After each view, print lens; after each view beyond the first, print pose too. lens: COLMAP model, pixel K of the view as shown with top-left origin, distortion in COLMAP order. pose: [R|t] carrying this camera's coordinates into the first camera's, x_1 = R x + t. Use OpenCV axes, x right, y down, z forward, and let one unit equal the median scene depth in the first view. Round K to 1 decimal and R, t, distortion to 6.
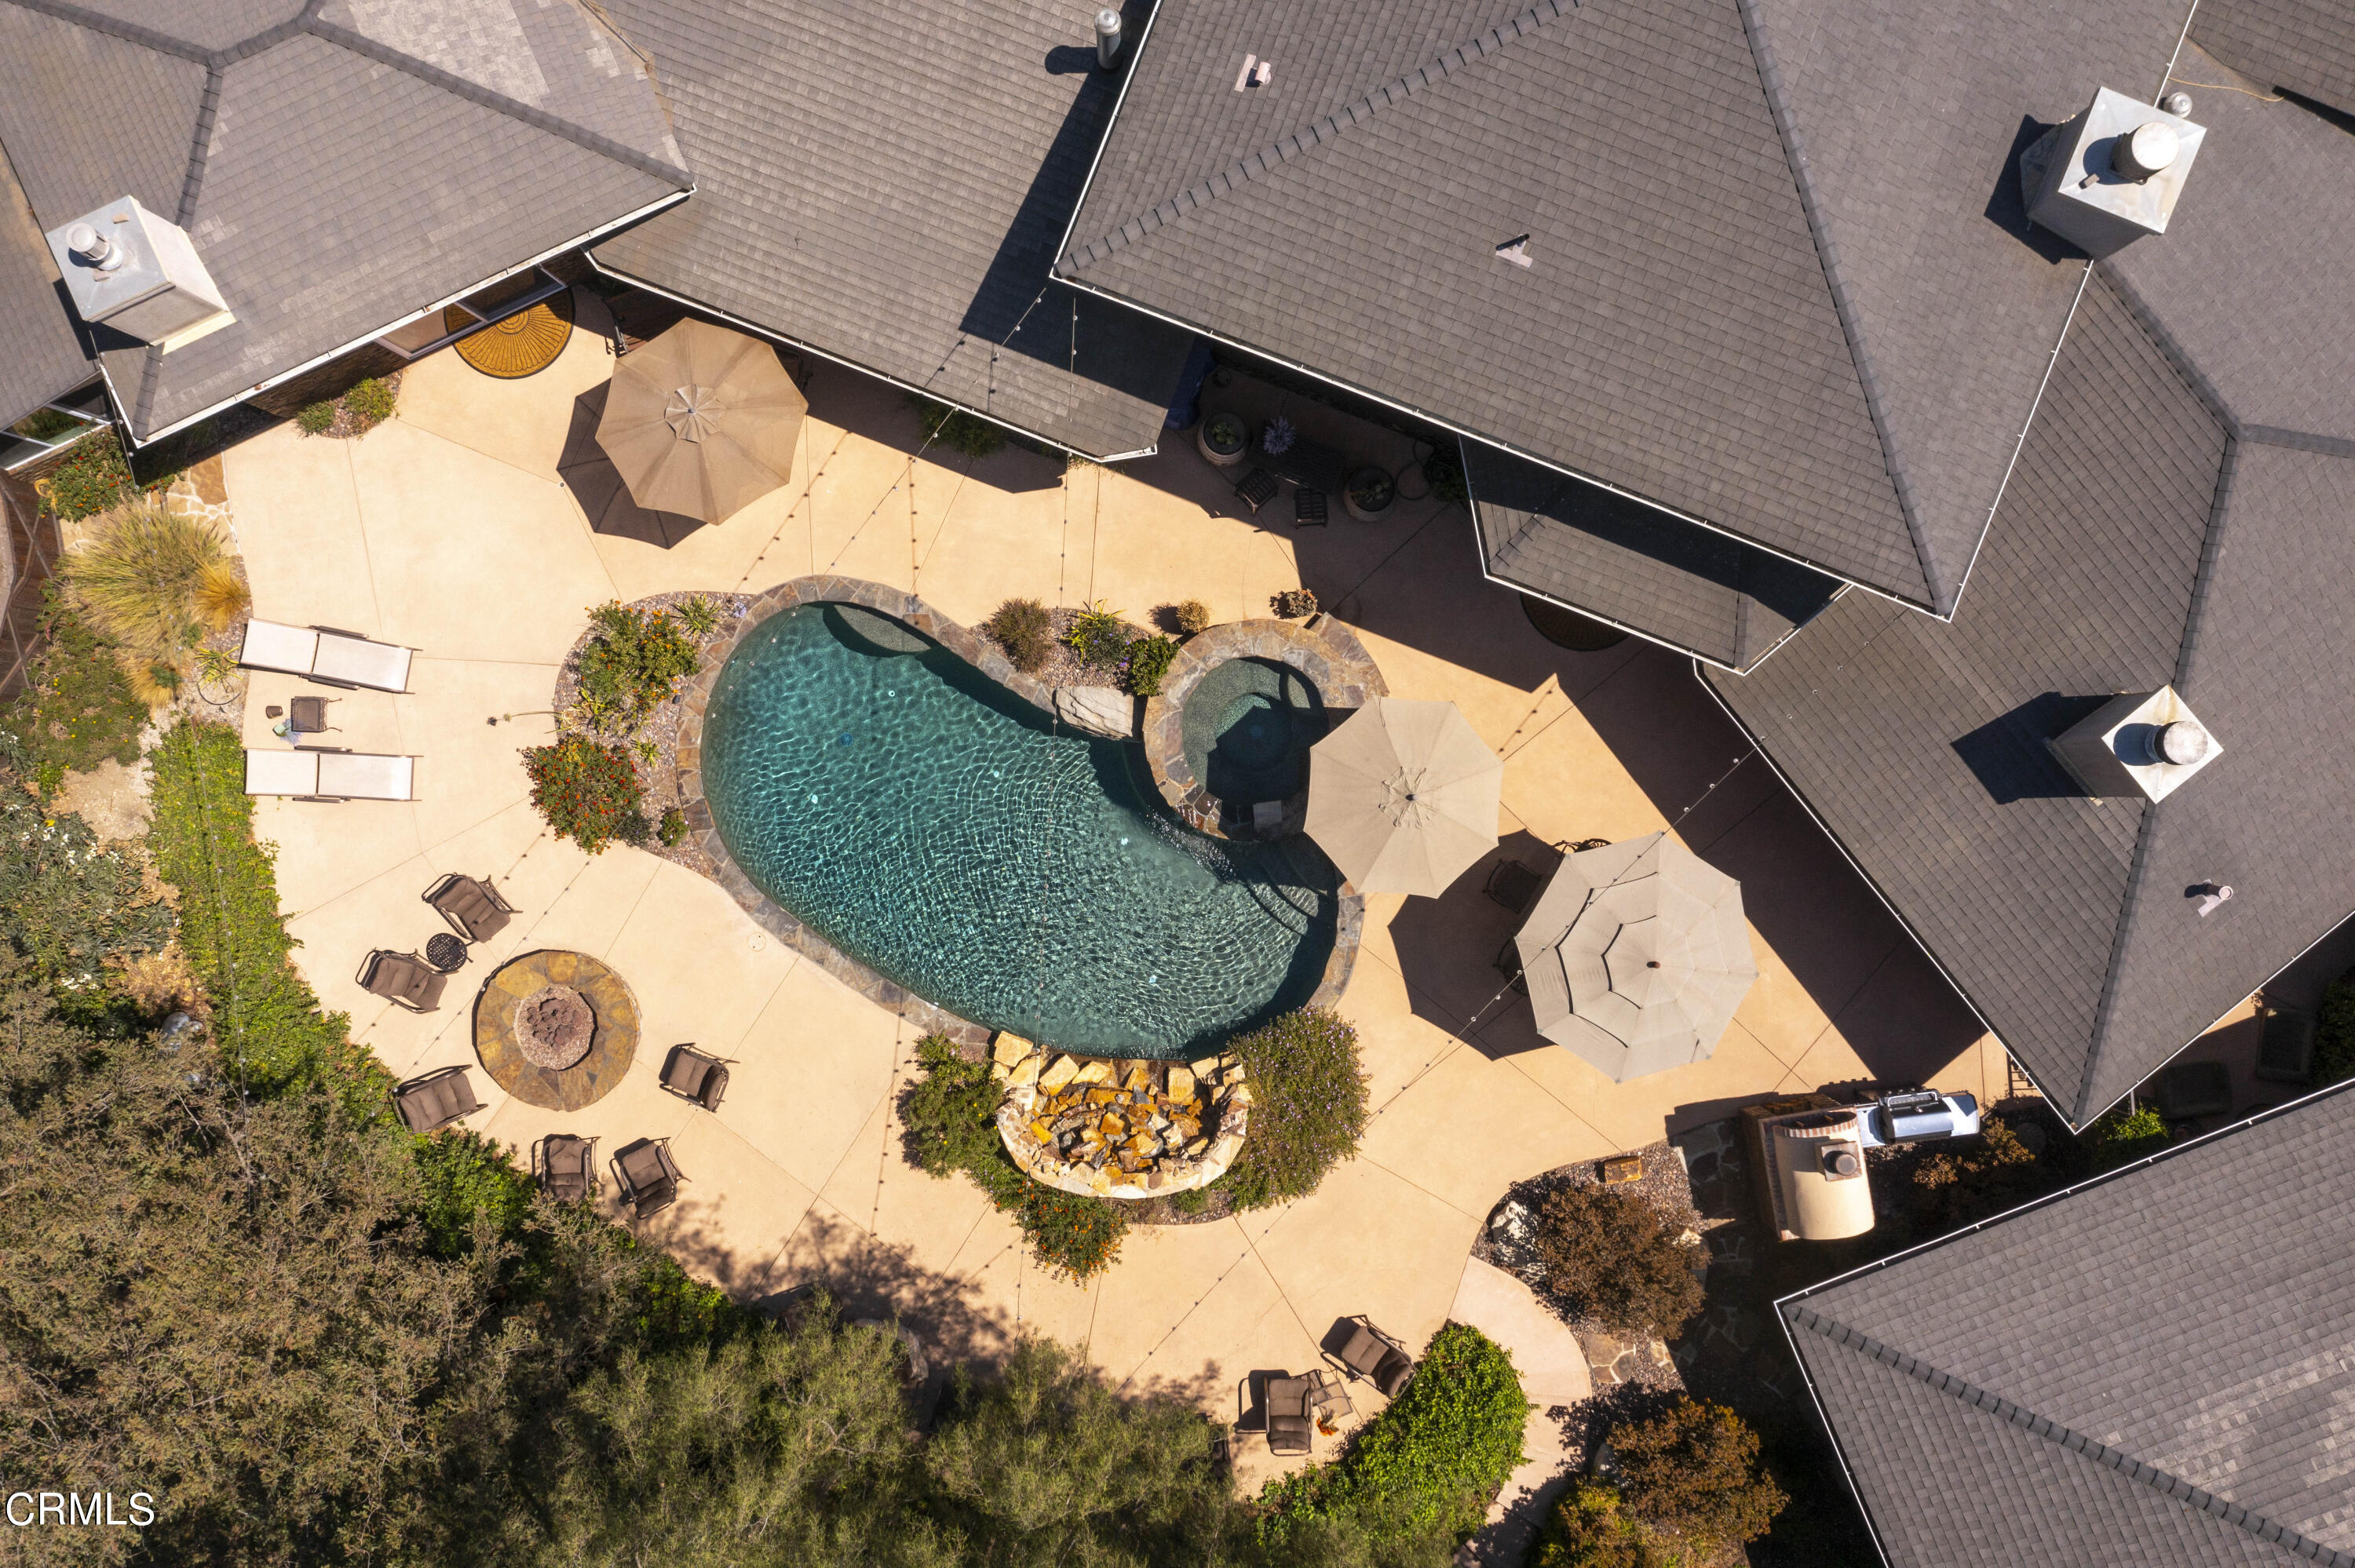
lens RADIAL K [[1935.3, 0, 1177.5], [0, 1935.3, 784.0], [0, 0, 1]] dist [-0.017441, 0.004570]
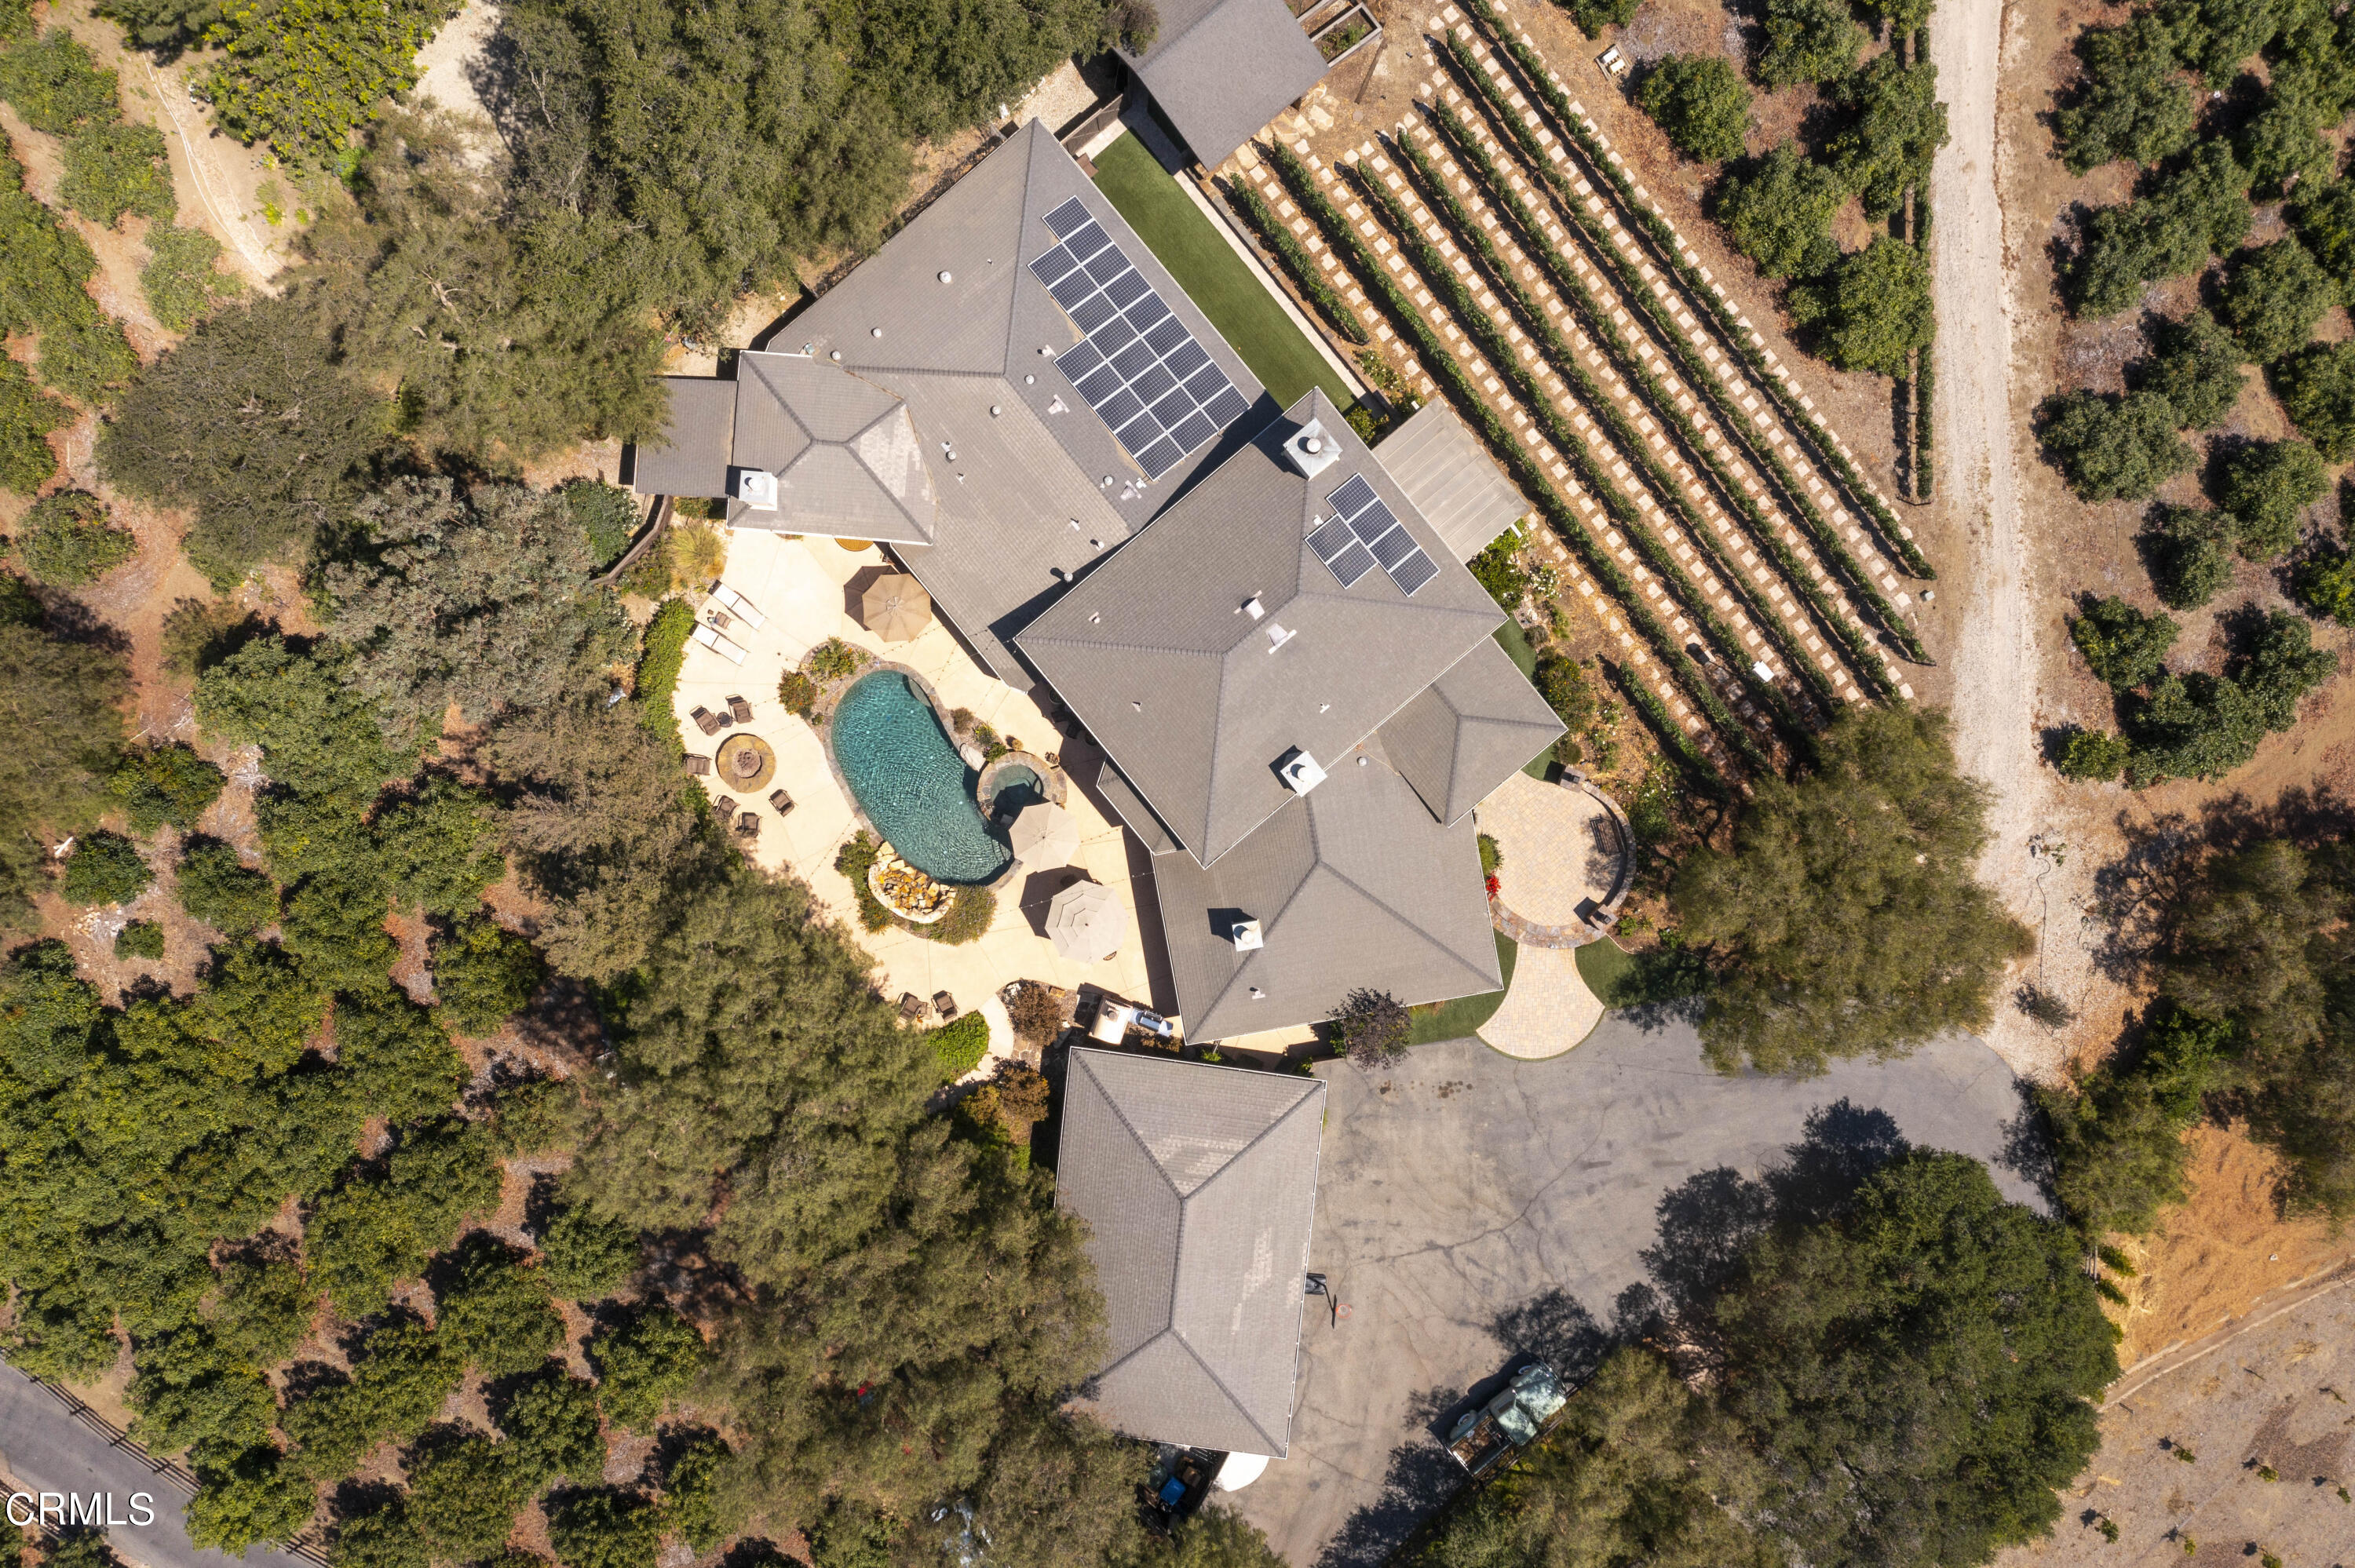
lens RADIAL K [[1935.3, 0, 1177.5], [0, 1935.3, 784.0], [0, 0, 1]] dist [-0.017441, 0.004570]
pose [[0.875048, 0.483952, 0.008995, 0.210767], [-0.484035, 0.874923, 0.014809, -0.188996], [-0.000703, -0.017313, 0.999850, -1.788692]]
